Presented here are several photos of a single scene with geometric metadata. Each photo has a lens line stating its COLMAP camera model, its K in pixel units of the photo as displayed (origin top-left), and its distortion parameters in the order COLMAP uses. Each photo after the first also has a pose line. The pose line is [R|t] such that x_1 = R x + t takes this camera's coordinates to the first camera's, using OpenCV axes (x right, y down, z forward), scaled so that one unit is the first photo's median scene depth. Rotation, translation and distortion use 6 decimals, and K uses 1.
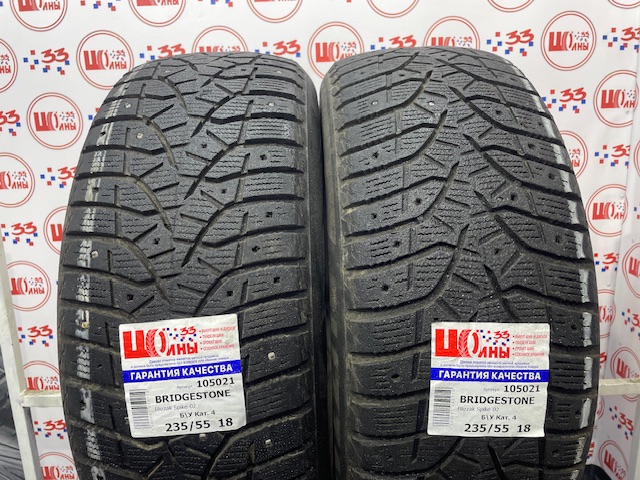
lens RADIAL K [[472.5, 0, 320.0], [0, 472.5, 240.0], [0, 0, 1]] dist [0.034539, -0.070619]
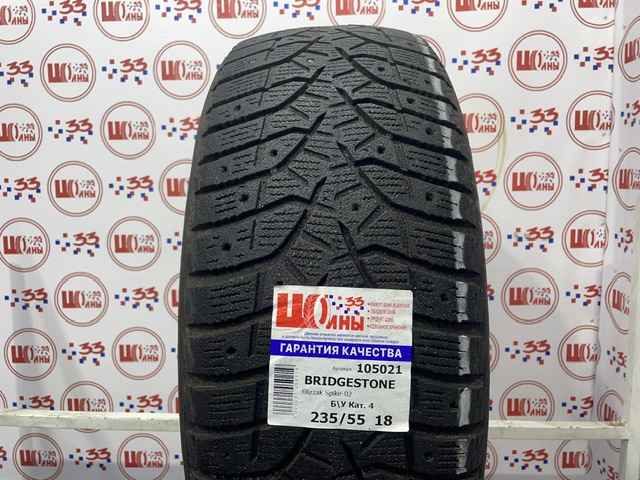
lens RADIAL K [[479.8, 0, 320.0], [0, 479.8, 240.0], [0, 0, 1]] dist [0.078809, -0.111790]
pose [[0.999509, 0.025374, -0.018410, 0.325200], [-0.027156, 0.994198, -0.104083, 0.176380], [0.015662, 0.104531, 0.994398, 0.132191]]
